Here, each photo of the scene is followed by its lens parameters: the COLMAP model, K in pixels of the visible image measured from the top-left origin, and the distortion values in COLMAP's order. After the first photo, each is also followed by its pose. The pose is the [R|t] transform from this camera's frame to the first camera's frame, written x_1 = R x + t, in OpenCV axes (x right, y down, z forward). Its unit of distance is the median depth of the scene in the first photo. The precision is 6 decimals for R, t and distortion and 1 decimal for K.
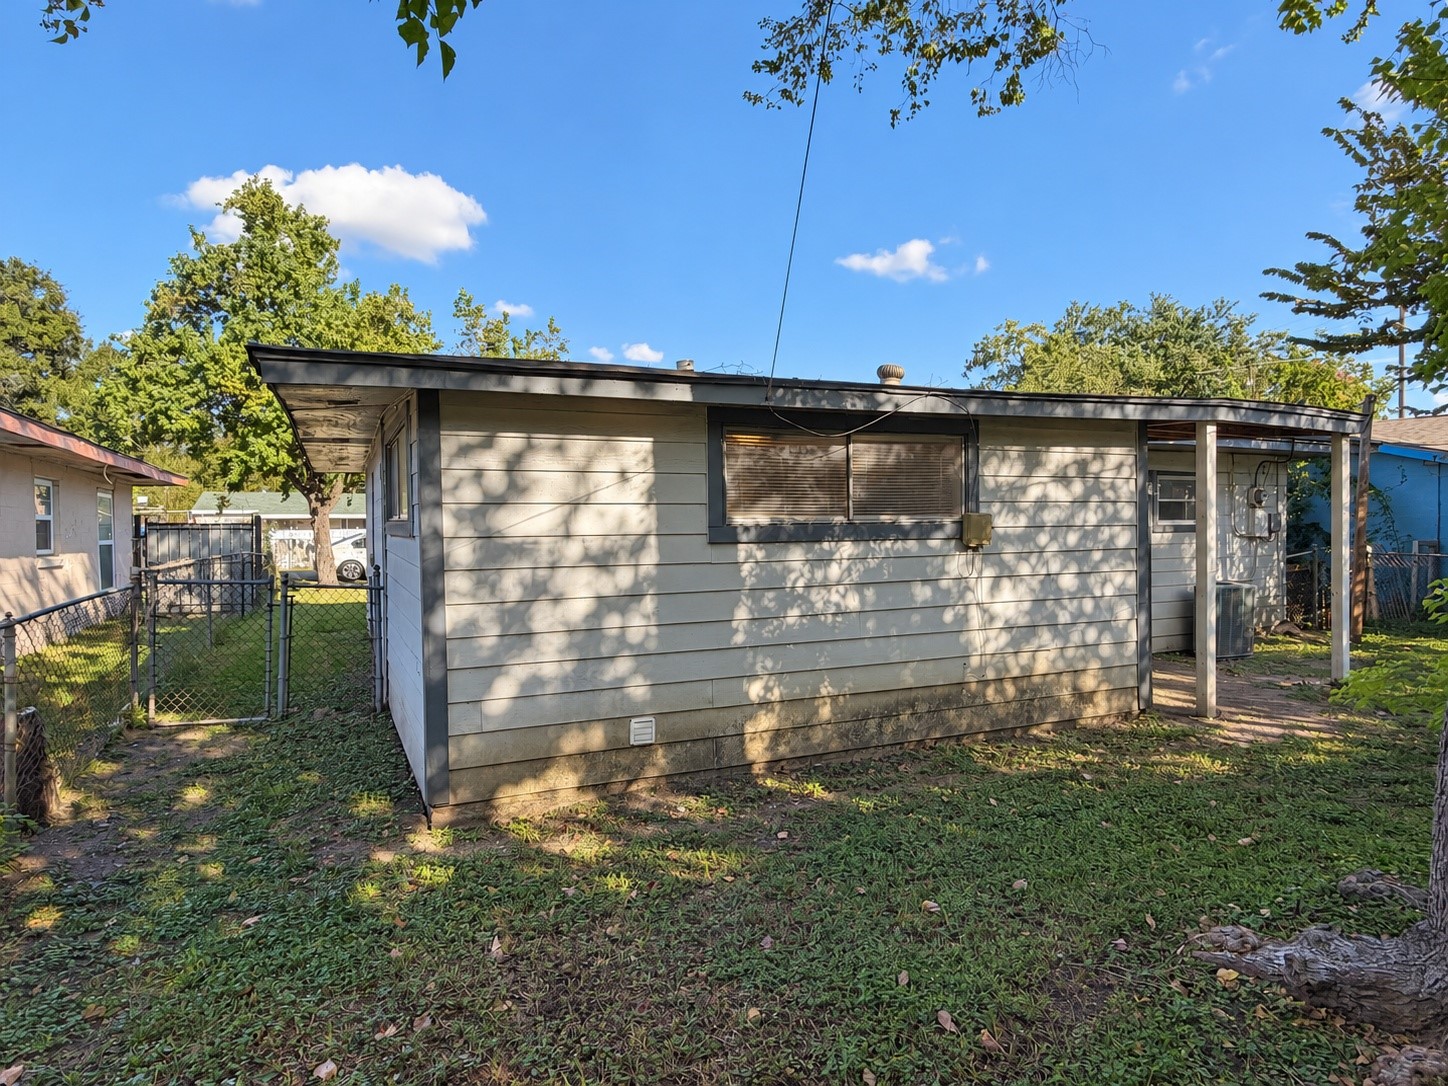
lens RADIAL K [[609.3, 0, 594.4], [0, 609.3, 543.6], [0, 0, 1]] dist [-0.000848, -0.000439]
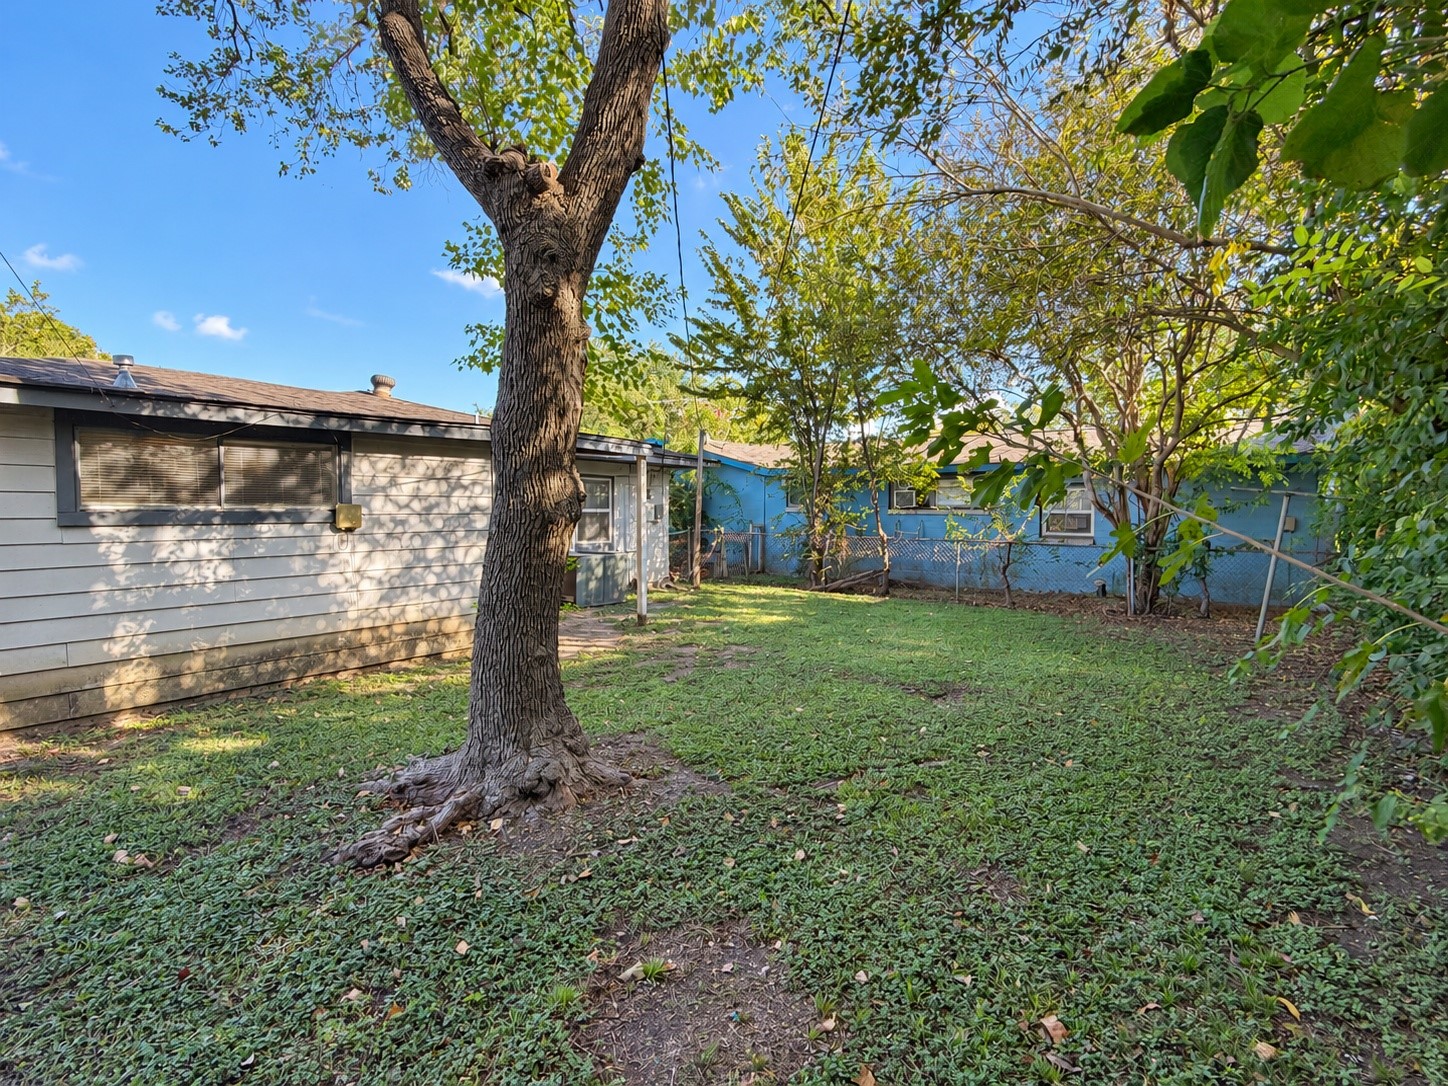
lens RADIAL K [[609.3, 0, 594.4], [0, 609.3, 543.6], [0, 0, 1]] dist [-0.000848, -0.000439]
pose [[0.901179, -0.009637, 0.433339, 0.552022], [-0.007049, 0.999295, 0.036881, -0.016589], [-0.433389, -0.036291, 0.900476, -0.443701]]
